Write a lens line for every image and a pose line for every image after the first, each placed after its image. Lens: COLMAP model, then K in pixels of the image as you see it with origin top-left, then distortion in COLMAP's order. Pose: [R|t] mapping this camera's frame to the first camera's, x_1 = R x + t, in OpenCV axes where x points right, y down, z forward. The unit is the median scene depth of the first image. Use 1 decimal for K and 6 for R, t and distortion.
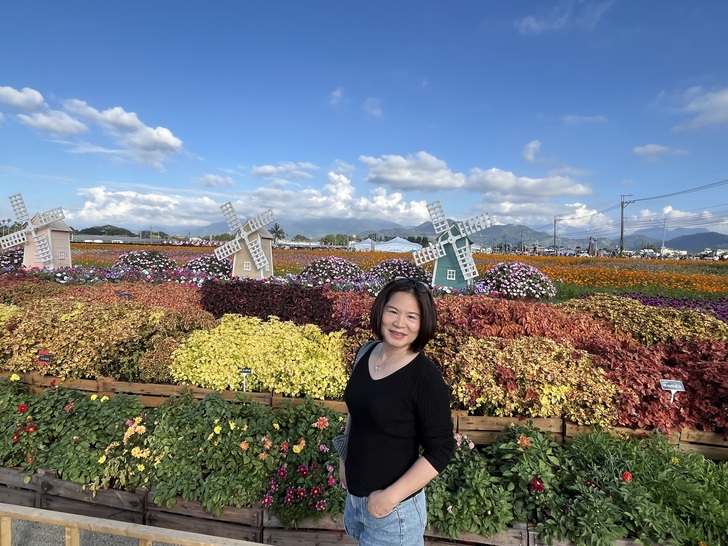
lens RADIAL K [[428.6, 0, 362.9], [0, 428.6, 269.7], [0, 0, 1]] dist [-0.017046, 0.002923]
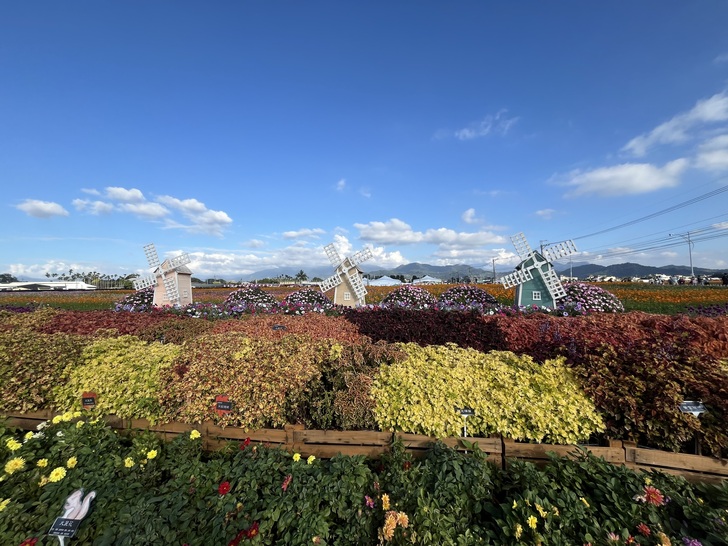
lens RADIAL K [[292.4, 0, 364.8], [0, 292.4, 273.7], [0, 0, 1]] dist [-0.009718, -0.000451]
pose [[0.999081, -0.041832, 0.009380, -0.420502], [0.042486, 0.995376, -0.086152, 0.002037], [-0.005733, 0.086471, 0.996238, 0.351384]]
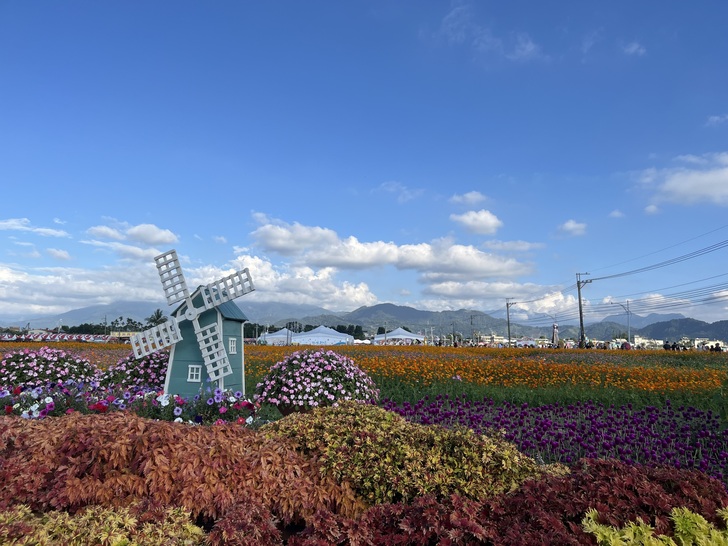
lens RADIAL K [[548.2, 0, 363.2], [0, 548.2, 272.4], [0, 0, 1]] dist [0.042299, 0.000920]
pose [[0.986789, 0.007152, 0.161855, 0.506300], [0.020963, 0.984990, -0.171332, 0.016462], [-0.160651, 0.172462, 0.971827, 0.308654]]
